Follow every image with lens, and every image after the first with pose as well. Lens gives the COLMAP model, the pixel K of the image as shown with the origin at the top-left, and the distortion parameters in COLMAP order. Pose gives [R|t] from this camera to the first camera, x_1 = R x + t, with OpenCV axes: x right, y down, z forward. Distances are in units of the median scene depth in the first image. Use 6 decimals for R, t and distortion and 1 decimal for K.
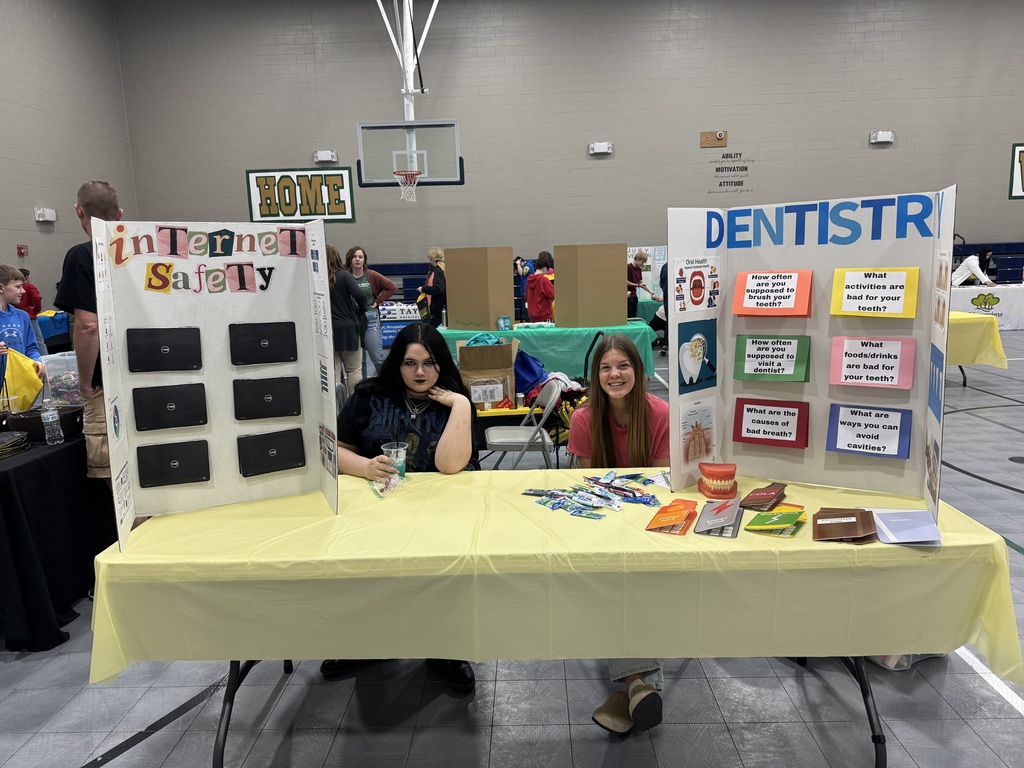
lens RADIAL K [[719.5, 0, 513.1], [0, 719.5, 380.7], [0, 0, 1]] dist [0.006728, -0.023716]
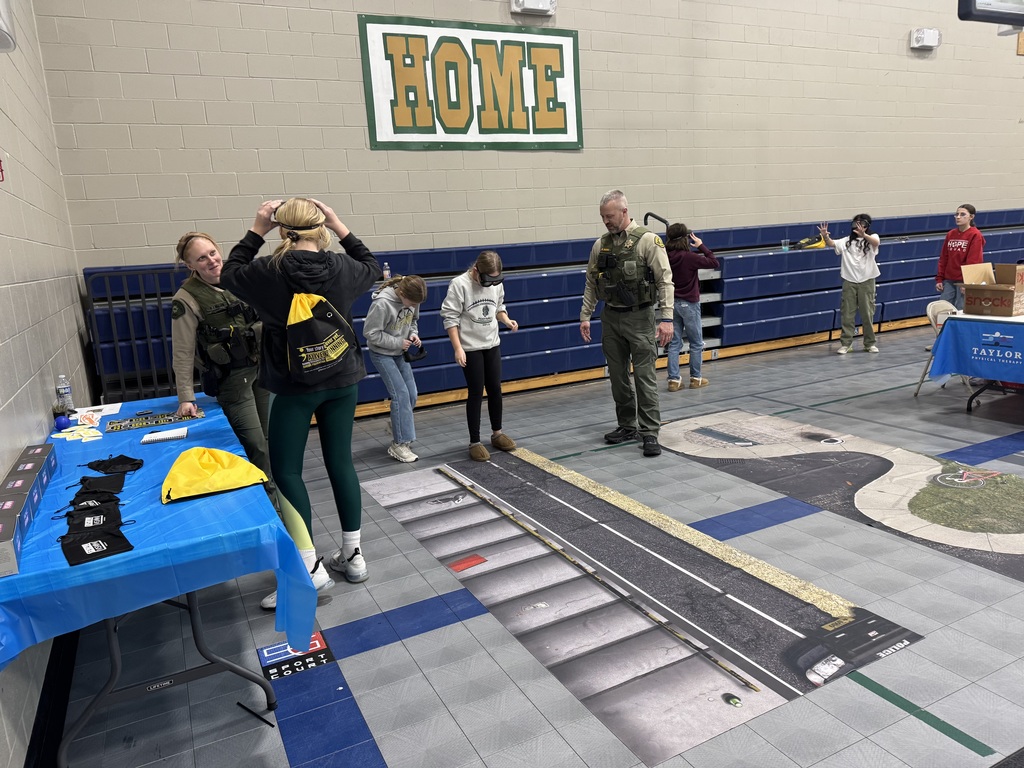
lens RADIAL K [[719.5, 0, 510.6], [0, 719.5, 384.2], [0, 0, 1]] dist [0.006728, -0.023716]
pose [[0.881683, -0.125173, 0.454935, -0.504960], [0.120970, 0.991910, 0.038472, -0.089637], [-0.456071, 0.021113, 0.889693, 0.600082]]
